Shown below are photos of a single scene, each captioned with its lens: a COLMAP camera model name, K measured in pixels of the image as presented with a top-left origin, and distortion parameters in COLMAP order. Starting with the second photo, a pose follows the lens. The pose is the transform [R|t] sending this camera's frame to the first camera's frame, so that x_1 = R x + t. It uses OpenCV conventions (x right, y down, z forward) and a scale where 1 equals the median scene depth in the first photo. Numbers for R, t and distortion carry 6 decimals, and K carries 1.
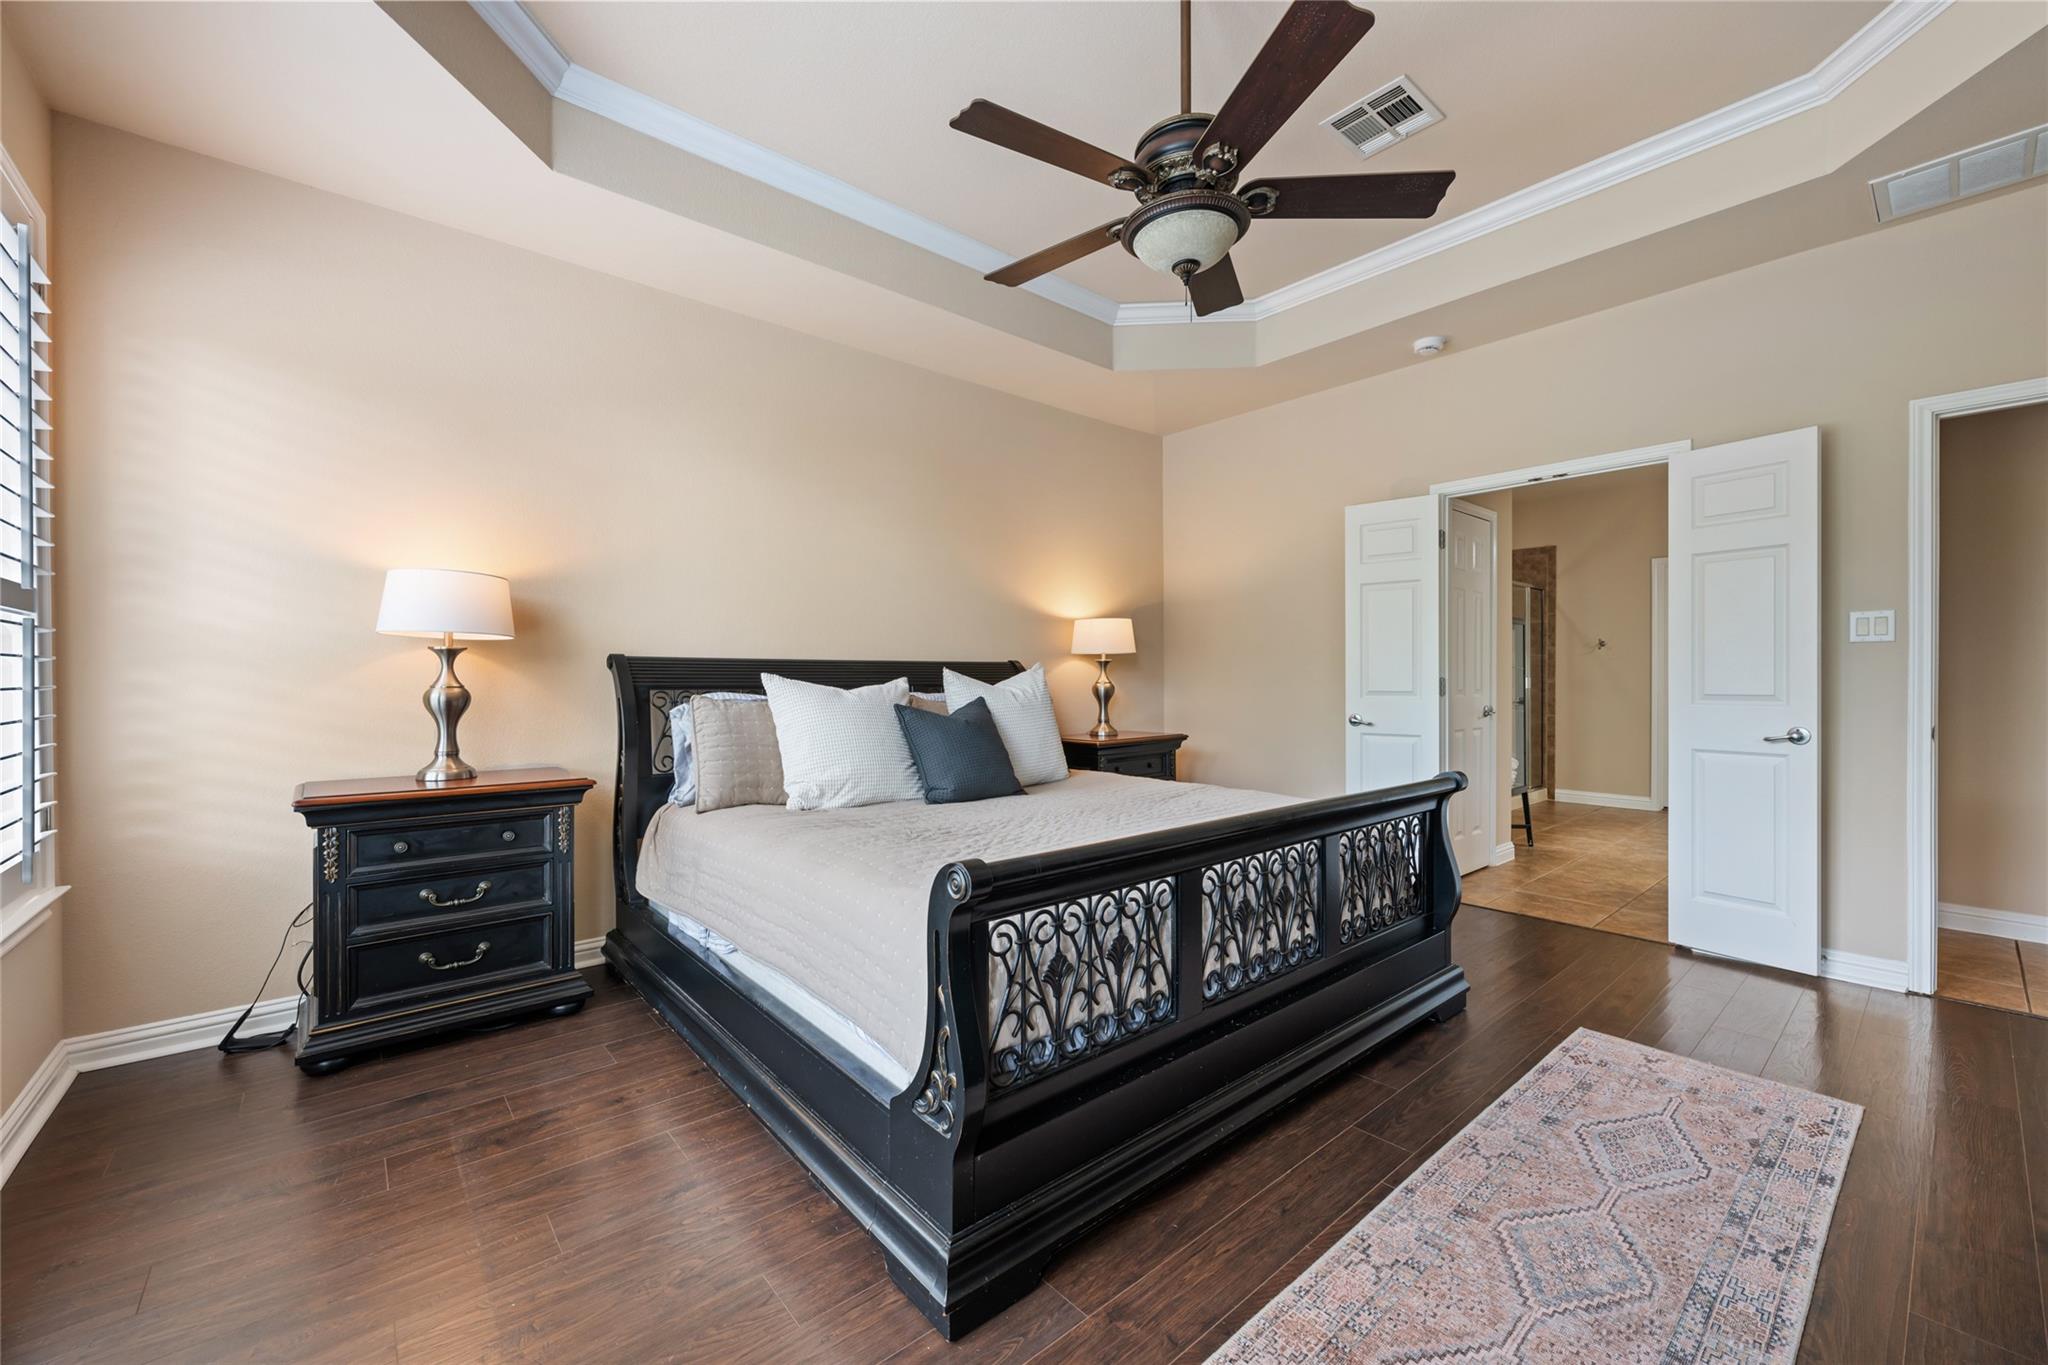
lens RADIAL K [[811.7, 0, 1022.0], [0, 811.7, 670.0], [0, 0, 1]] dist [-0.002492, 0.000879]
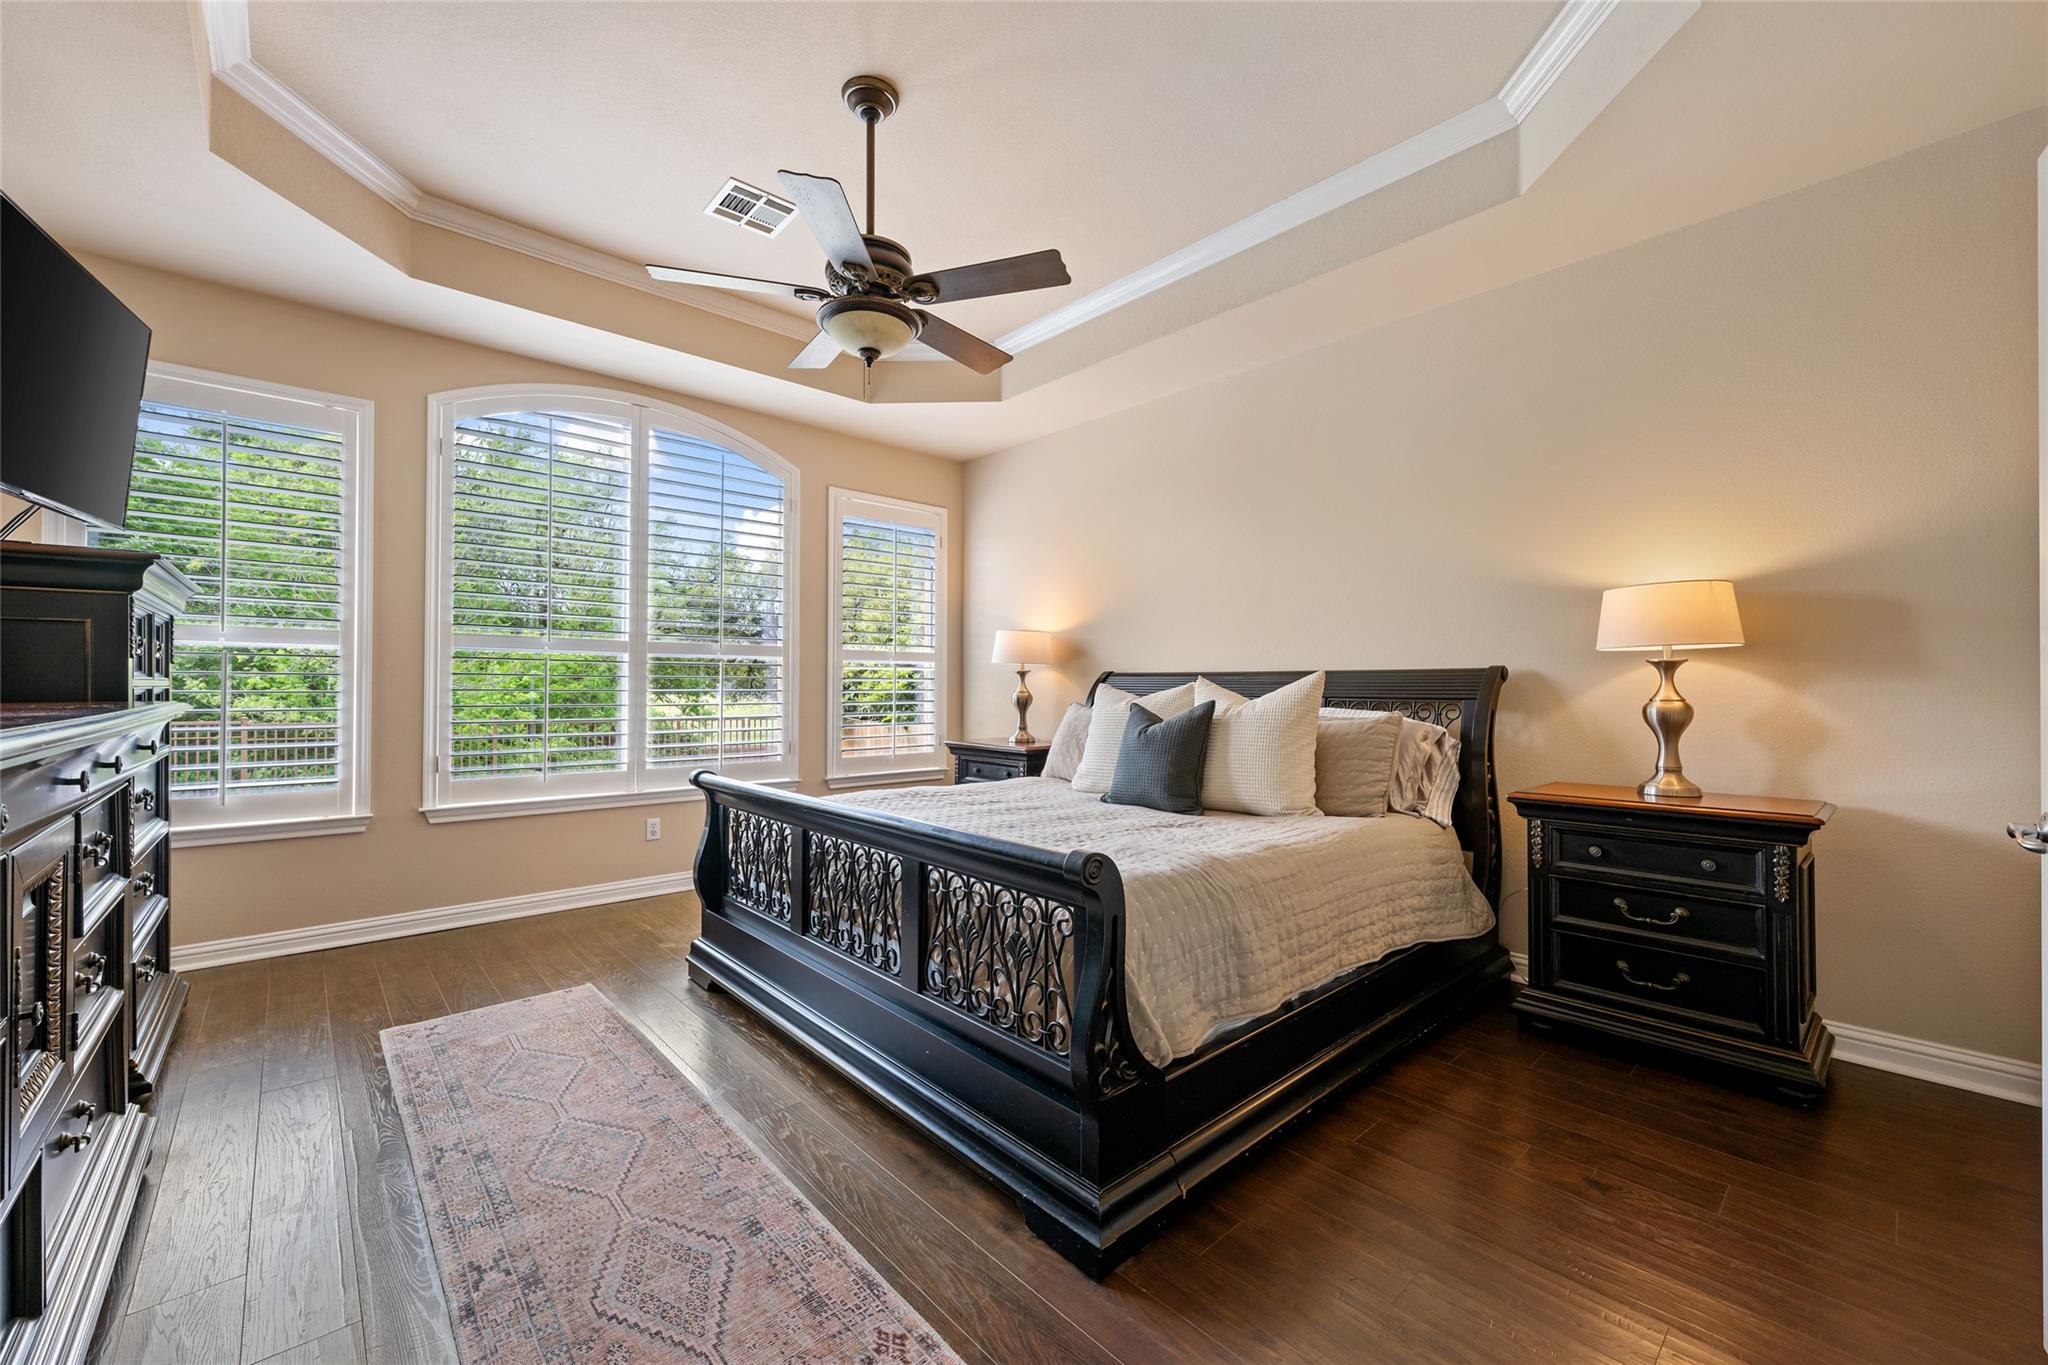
lens RADIAL K [[811.7, 0, 1017.9], [0, 811.7, 694.6], [0, 0, 1]] dist [-0.002492, 0.000879]
pose [[0.015898, 0.009625, -0.999827, 0.280381], [0.003842, 0.999946, 0.009688, 0.002133], [0.999866, -0.003996, 0.015860, 0.239838]]
